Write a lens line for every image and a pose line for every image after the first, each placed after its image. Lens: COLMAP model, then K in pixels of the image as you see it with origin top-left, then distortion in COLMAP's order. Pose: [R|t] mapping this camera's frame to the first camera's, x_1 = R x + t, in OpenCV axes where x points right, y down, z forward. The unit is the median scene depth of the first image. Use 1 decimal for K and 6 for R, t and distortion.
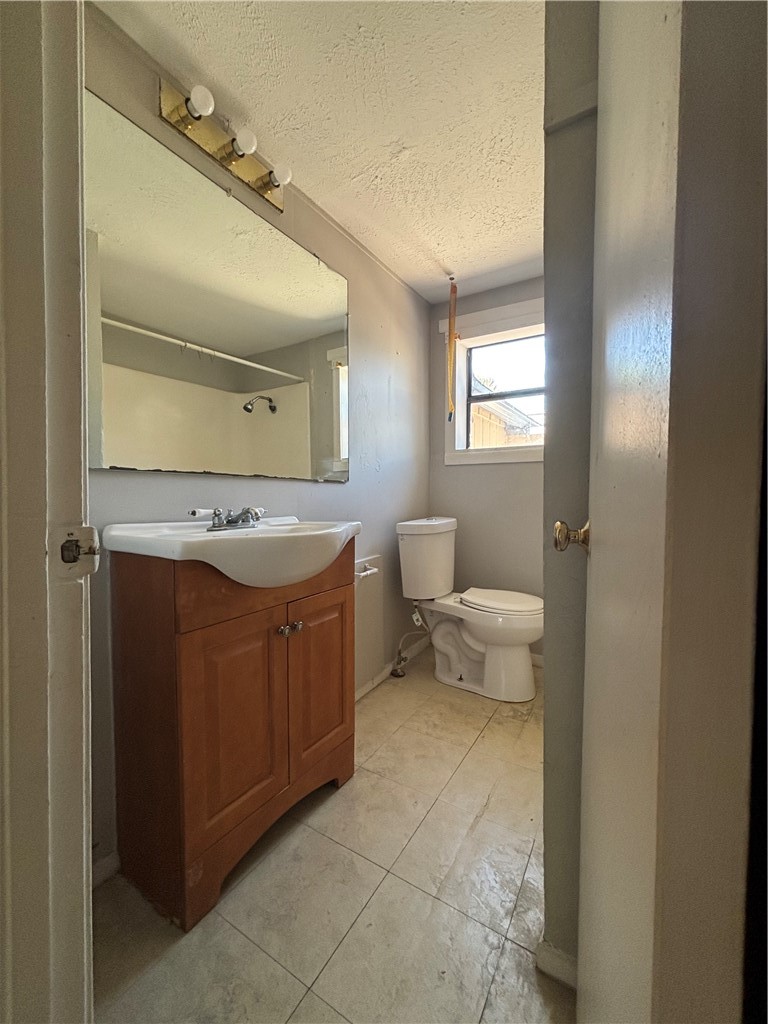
lens RADIAL K [[414.4, 0, 384.0], [0, 414.4, 512.0], [0, 0, 1]] dist [0.000896, -0.000154]
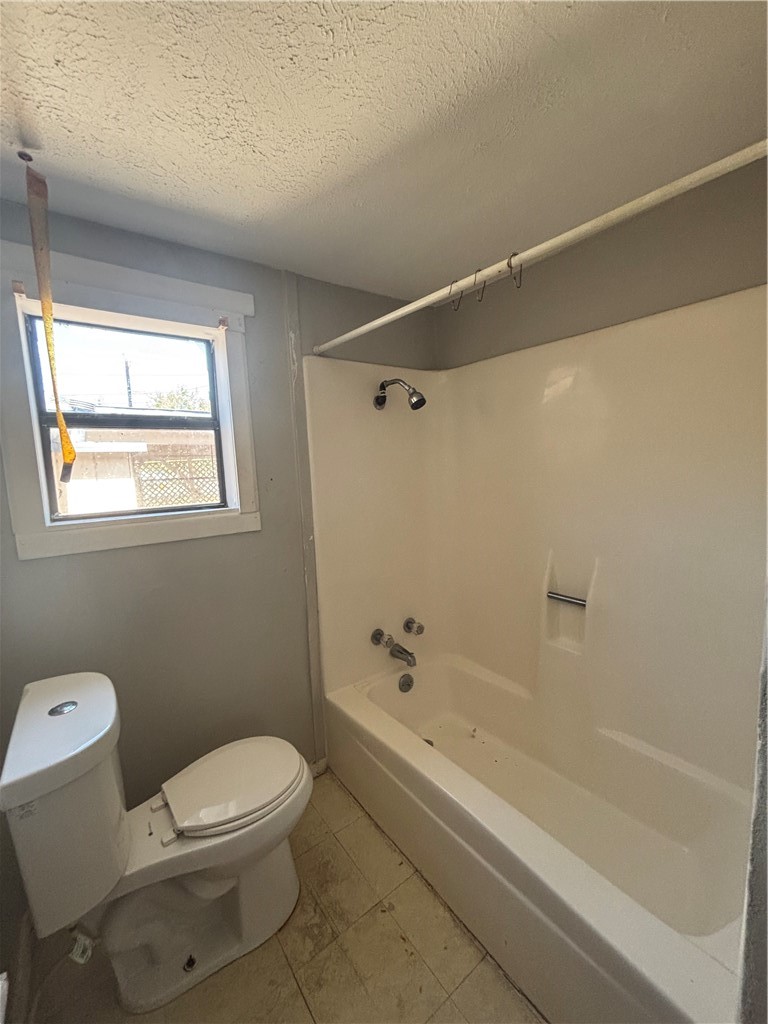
lens RADIAL K [[414.4, 0, 384.0], [0, 414.4, 512.0], [0, 0, 1]] dist [0.000896, -0.000154]
pose [[0.366039, -0.118325, 0.923046, -0.149458], [0.084198, 0.992026, 0.093778, -0.207932], [-0.926783, 0.043392, 0.373083, 0.520556]]
